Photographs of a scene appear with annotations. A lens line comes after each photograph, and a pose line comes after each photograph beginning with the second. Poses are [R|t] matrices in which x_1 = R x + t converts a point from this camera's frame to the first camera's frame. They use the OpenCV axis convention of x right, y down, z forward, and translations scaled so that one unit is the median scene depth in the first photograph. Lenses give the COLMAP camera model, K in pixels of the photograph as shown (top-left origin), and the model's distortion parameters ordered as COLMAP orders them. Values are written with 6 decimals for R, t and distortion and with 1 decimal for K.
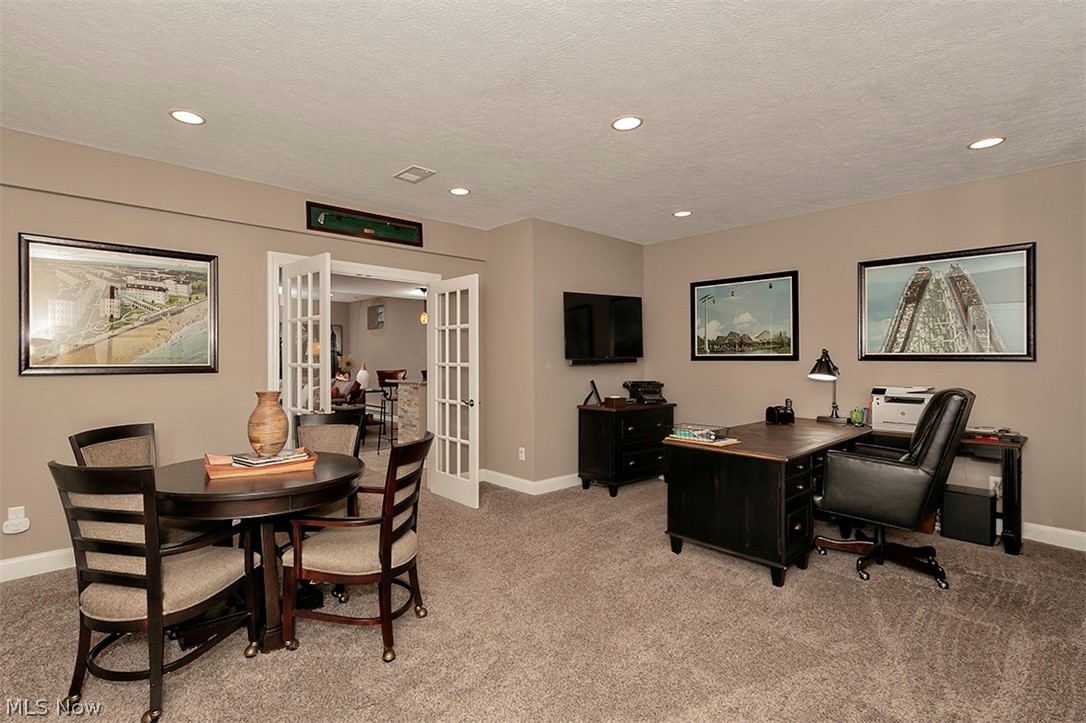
lens RADIAL K [[495.7, 0, 542.6], [0, 495.7, 360.9], [0, 0, 1]] dist [0.002047, 0.000218]
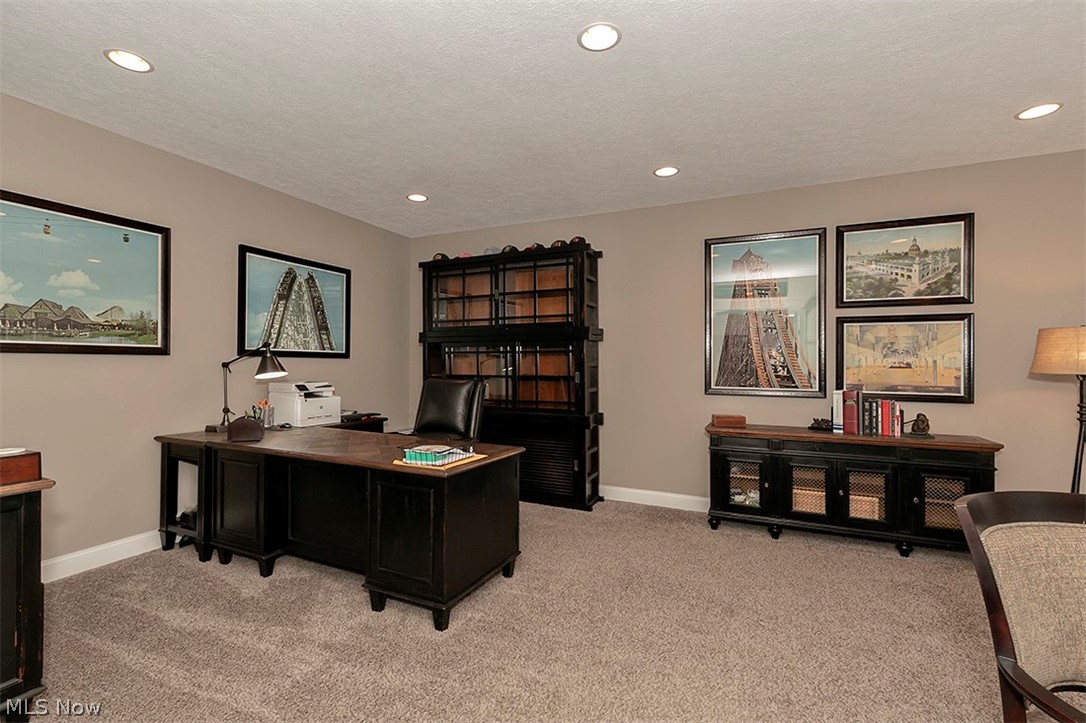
lens RADIAL K [[495.7, 0, 543.2], [0, 495.7, 362.4], [0, 0, 1]] dist [0.002047, 0.000218]
pose [[-0.335065, -0.002468, 0.942192, -0.388402], [-0.008819, 0.999961, -0.000517, 0.006839], [-0.942154, -0.008483, -0.335073, 0.826858]]
